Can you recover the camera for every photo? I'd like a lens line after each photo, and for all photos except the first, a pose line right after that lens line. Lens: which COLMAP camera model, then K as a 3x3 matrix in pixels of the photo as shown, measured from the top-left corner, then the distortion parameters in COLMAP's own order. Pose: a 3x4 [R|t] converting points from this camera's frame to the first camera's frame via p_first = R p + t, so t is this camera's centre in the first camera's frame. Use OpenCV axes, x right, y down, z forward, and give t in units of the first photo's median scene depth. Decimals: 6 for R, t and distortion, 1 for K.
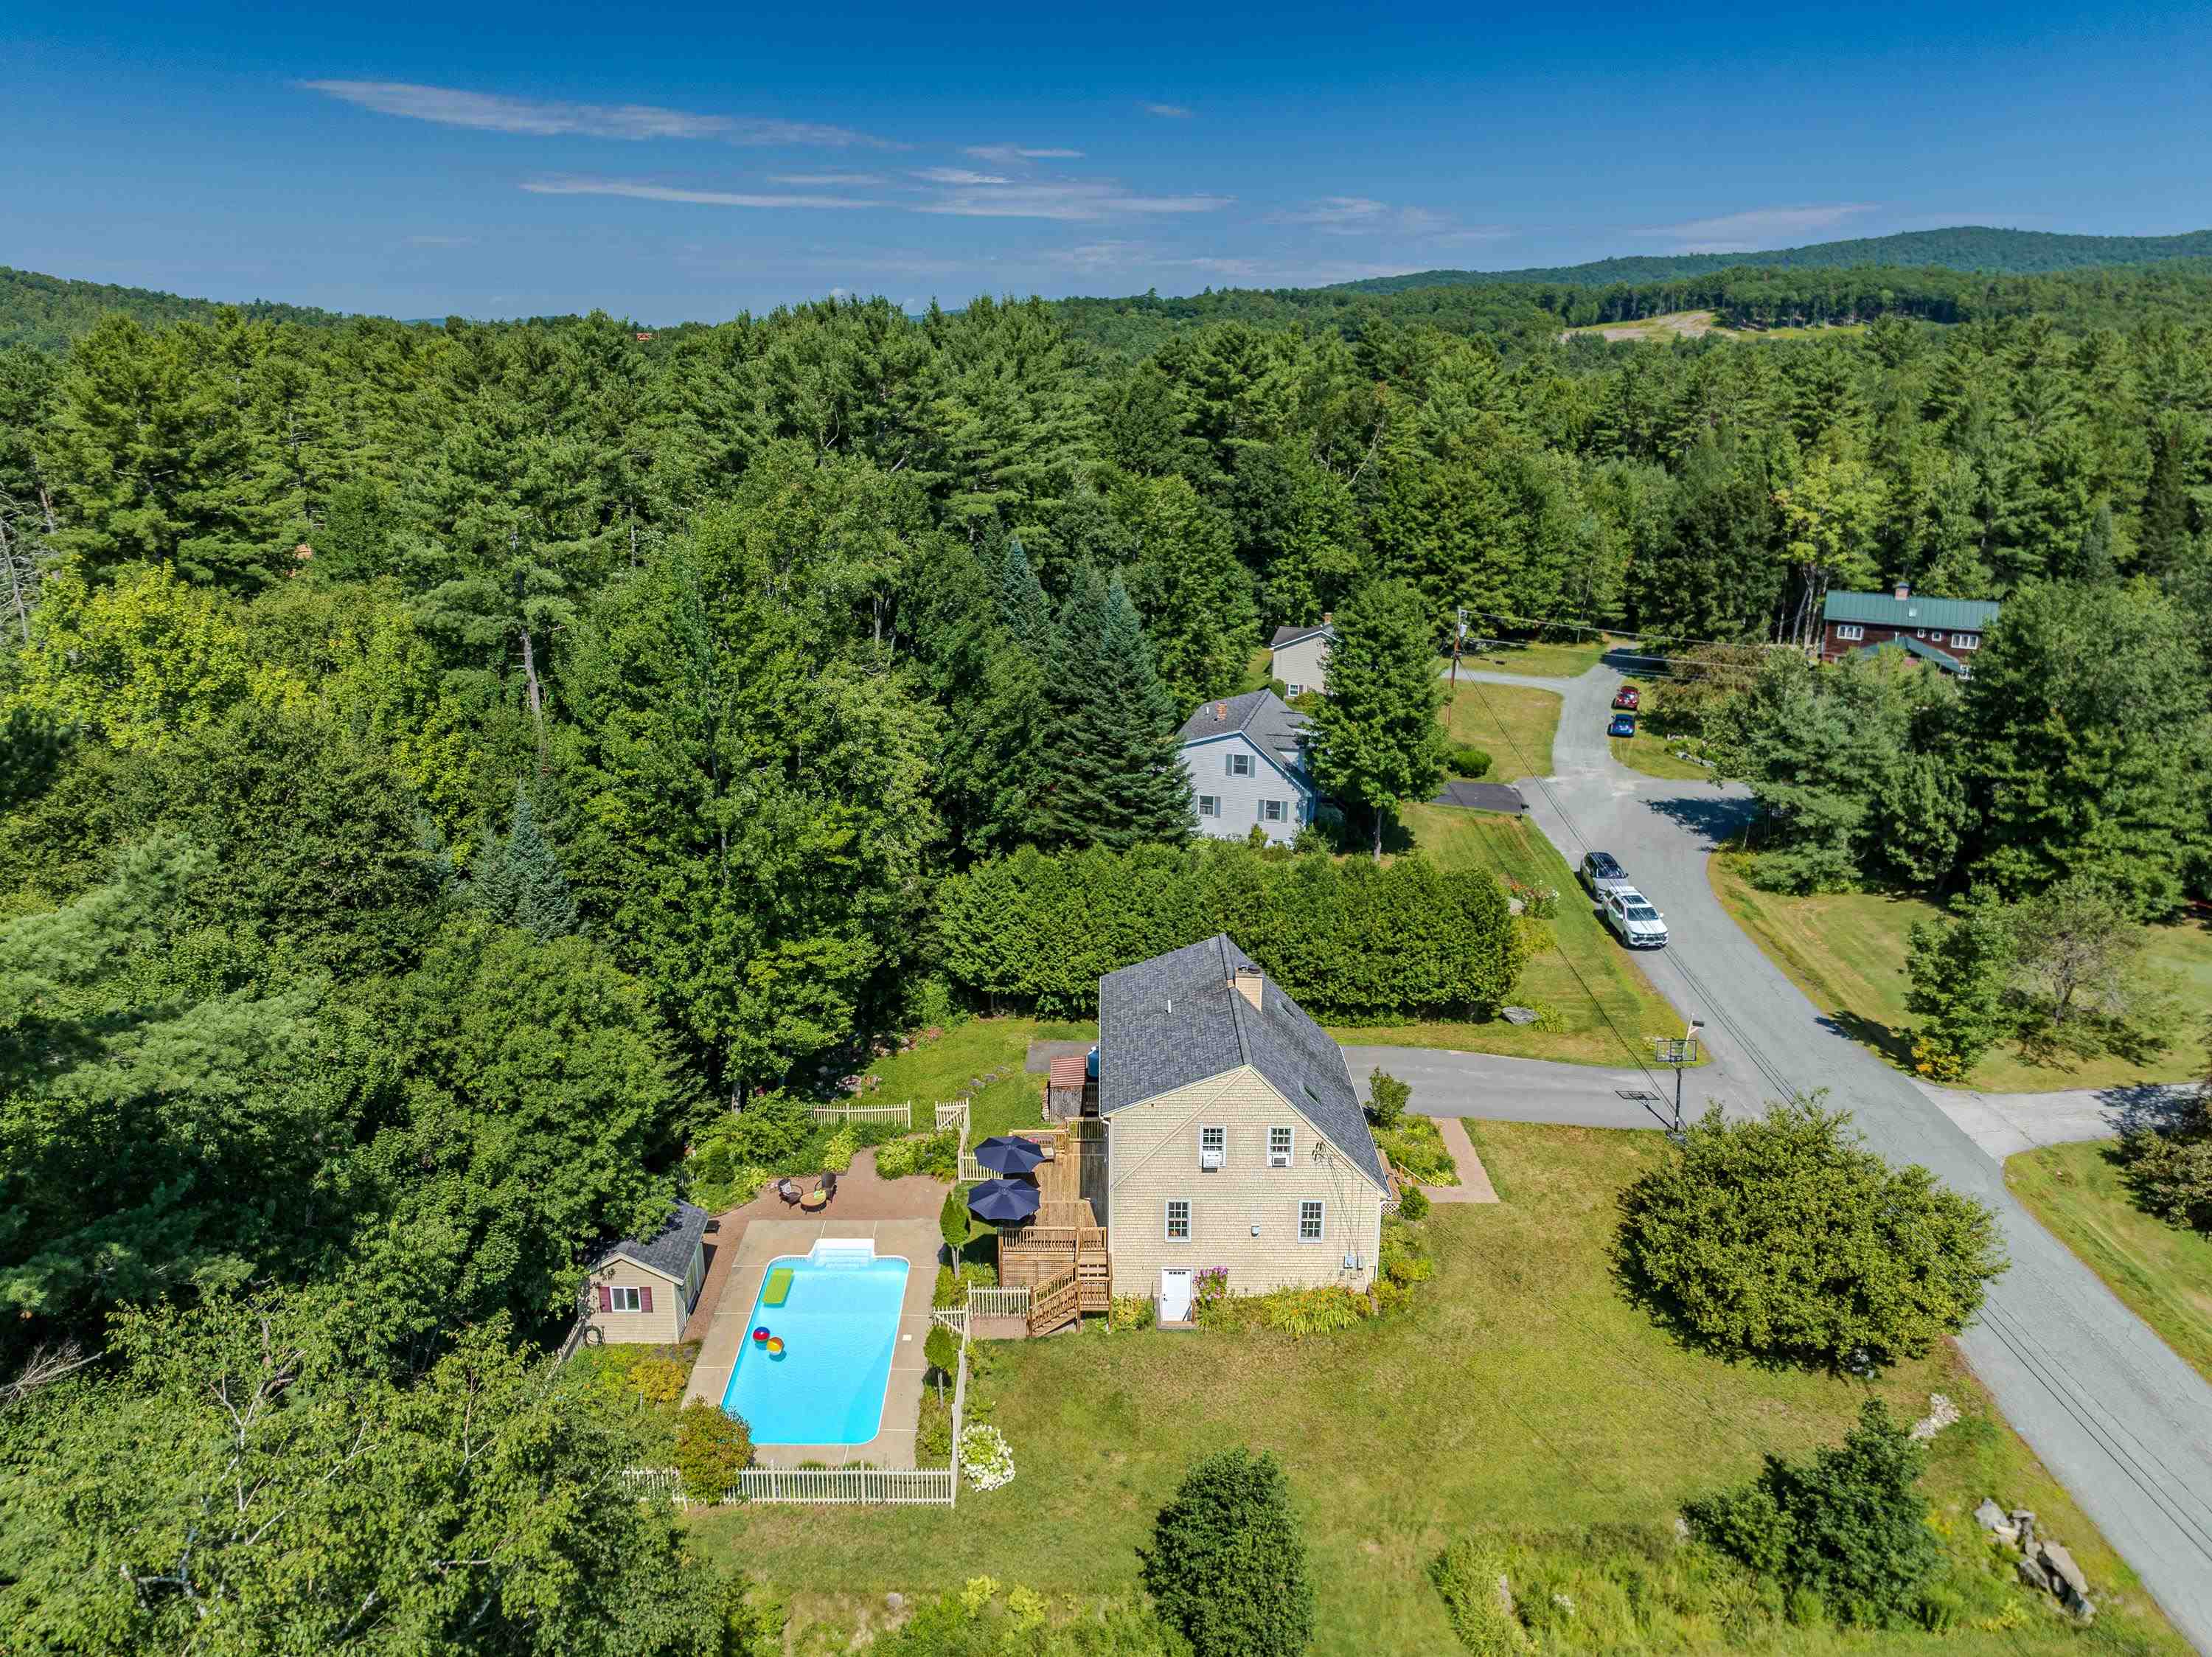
lens RADIAL K [[1560.6, 0, 1097.7], [0, 1560.6, 833.6], [0, 0, 1]] dist [-0.008452, 0.001170]
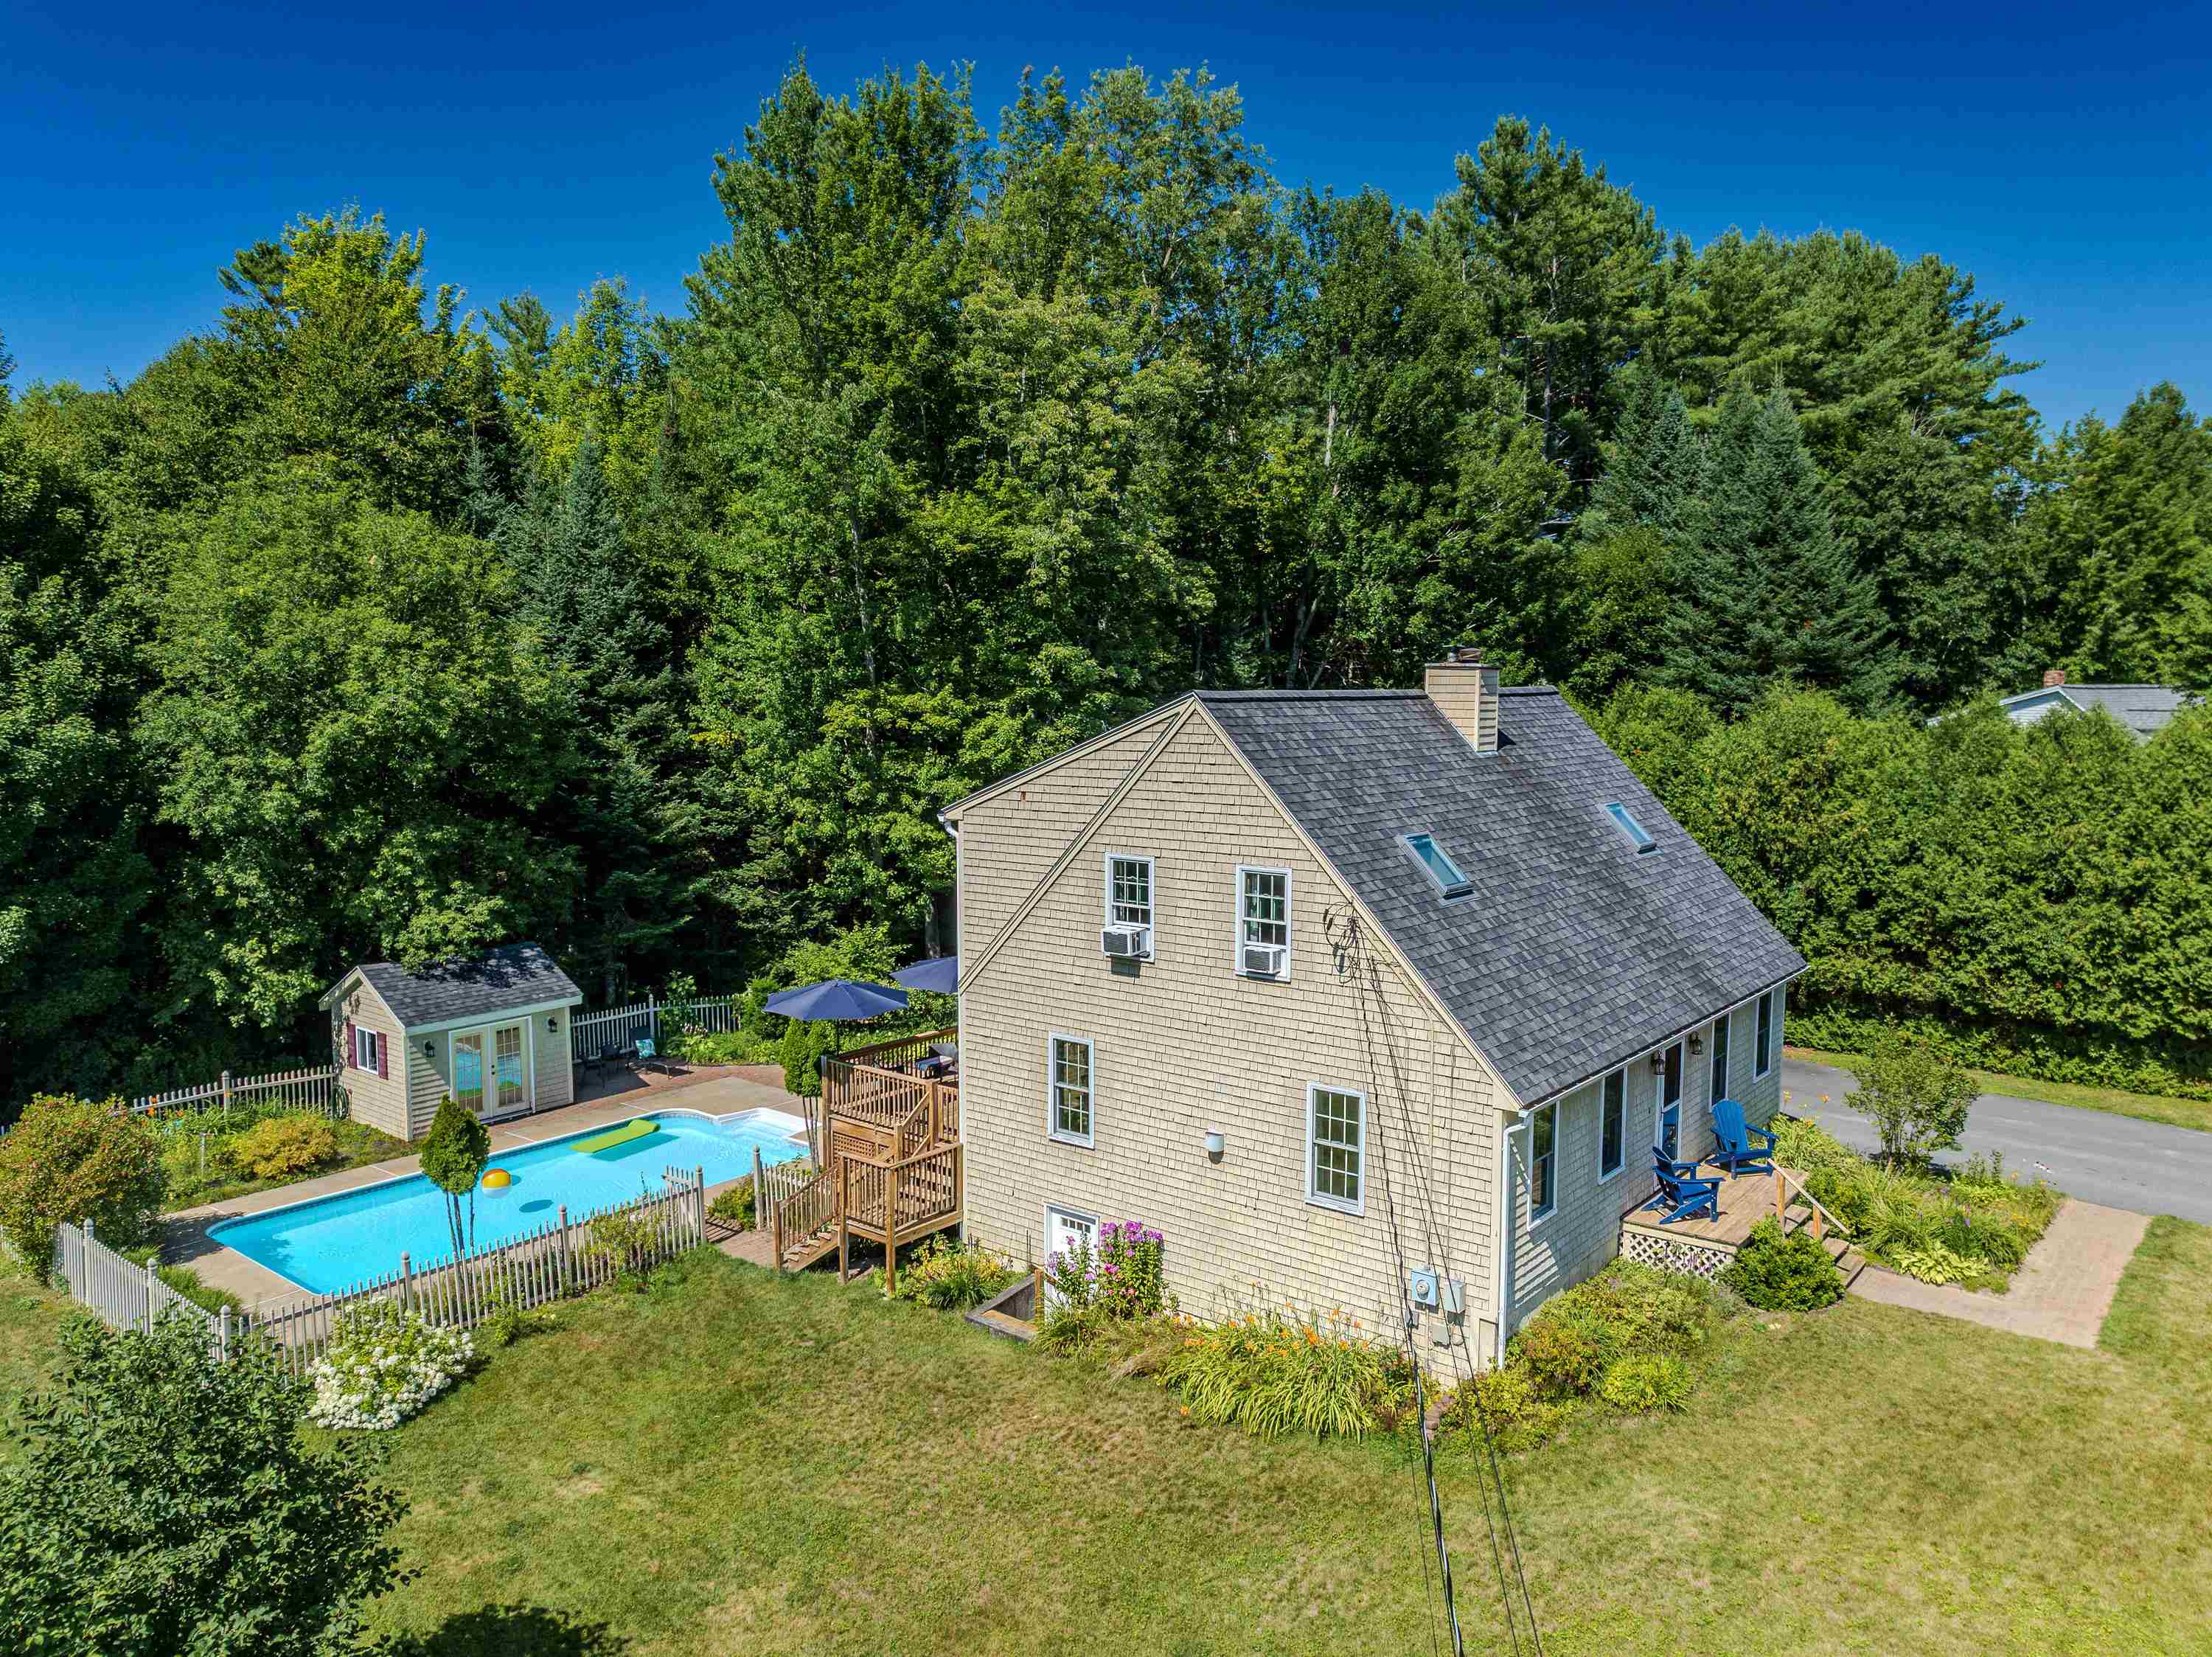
lens RADIAL K [[1561.9, 0, 1092.2], [0, 1561.9, 825.7], [0, 0, 1]] dist [-0.029194, 0.007100]
pose [[0.770568, 0.051430, -0.635280, 0.180106], [-0.183098, 0.972587, -0.143354, 0.129522], [0.610492, 0.226782, 0.758861, 0.356979]]
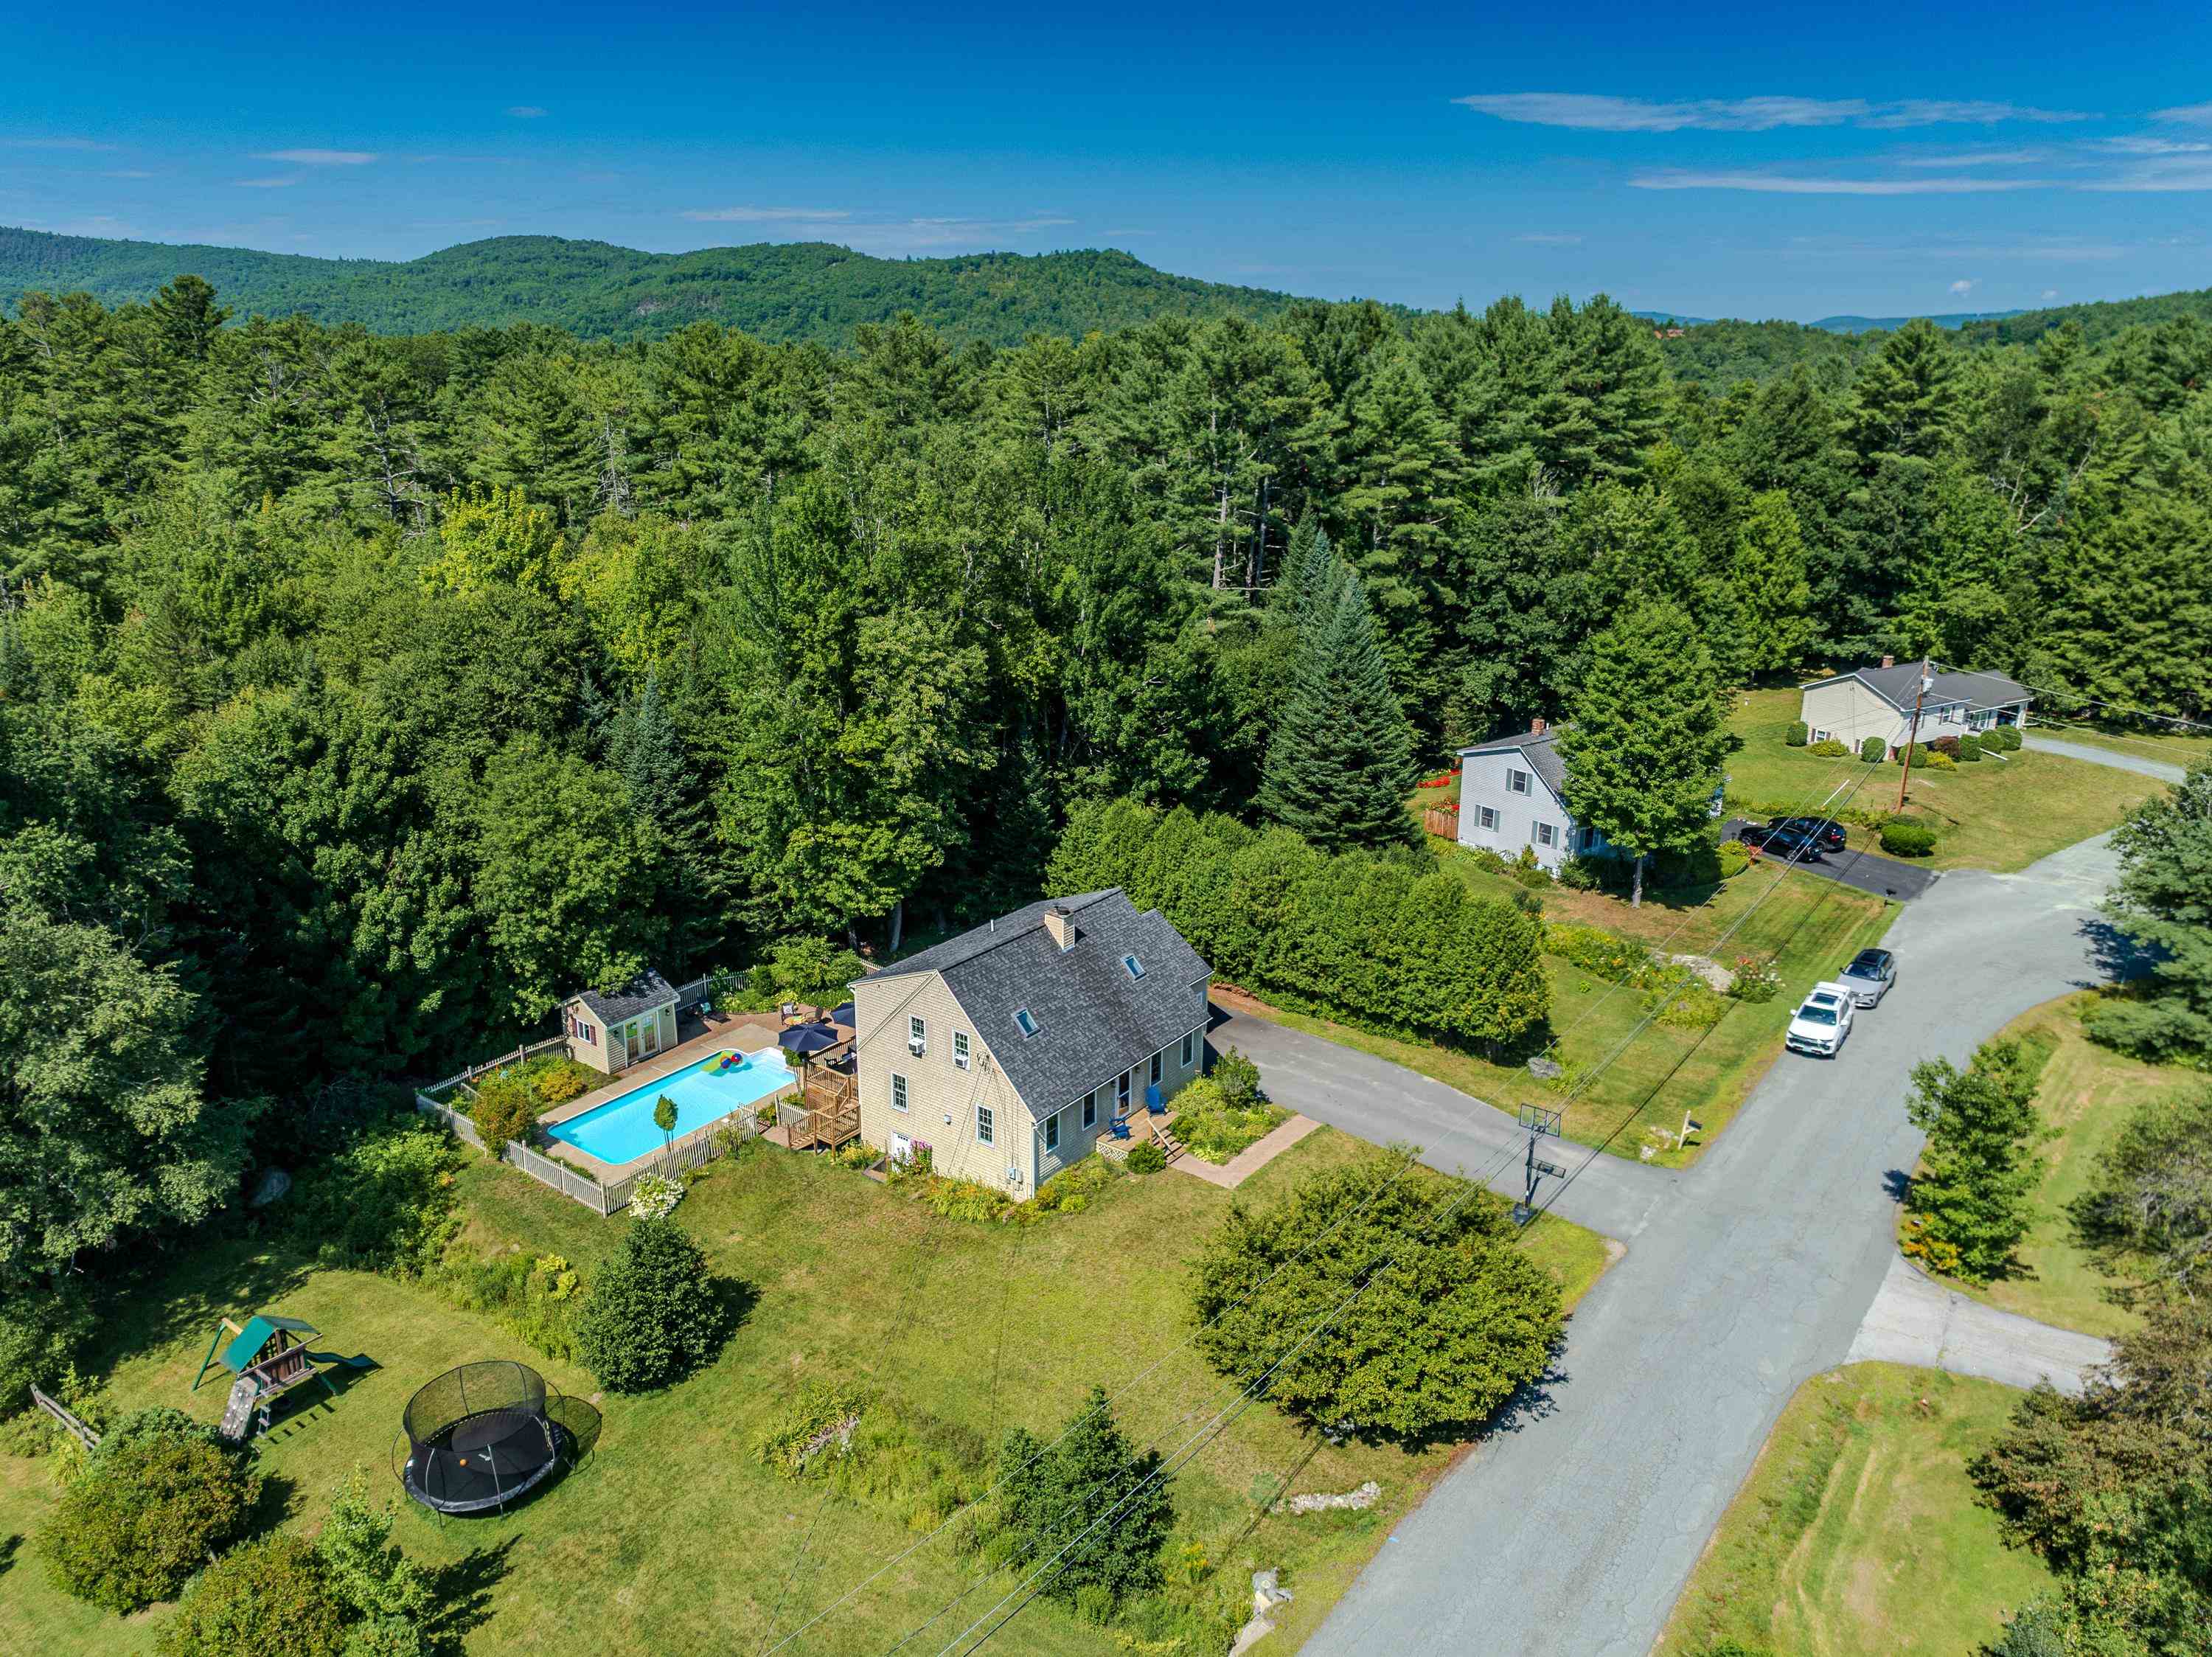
lens RADIAL K [[1560.6, 0, 1097.7], [0, 1560.6, 833.6], [0, 0, 1]] dist [-0.008452, 0.001170]
pose [[0.799076, 0.181772, -0.573094, 0.442794], [-0.180906, 0.981721, 0.059137, -0.022214], [0.573368, 0.056422, 0.817353, 0.060339]]
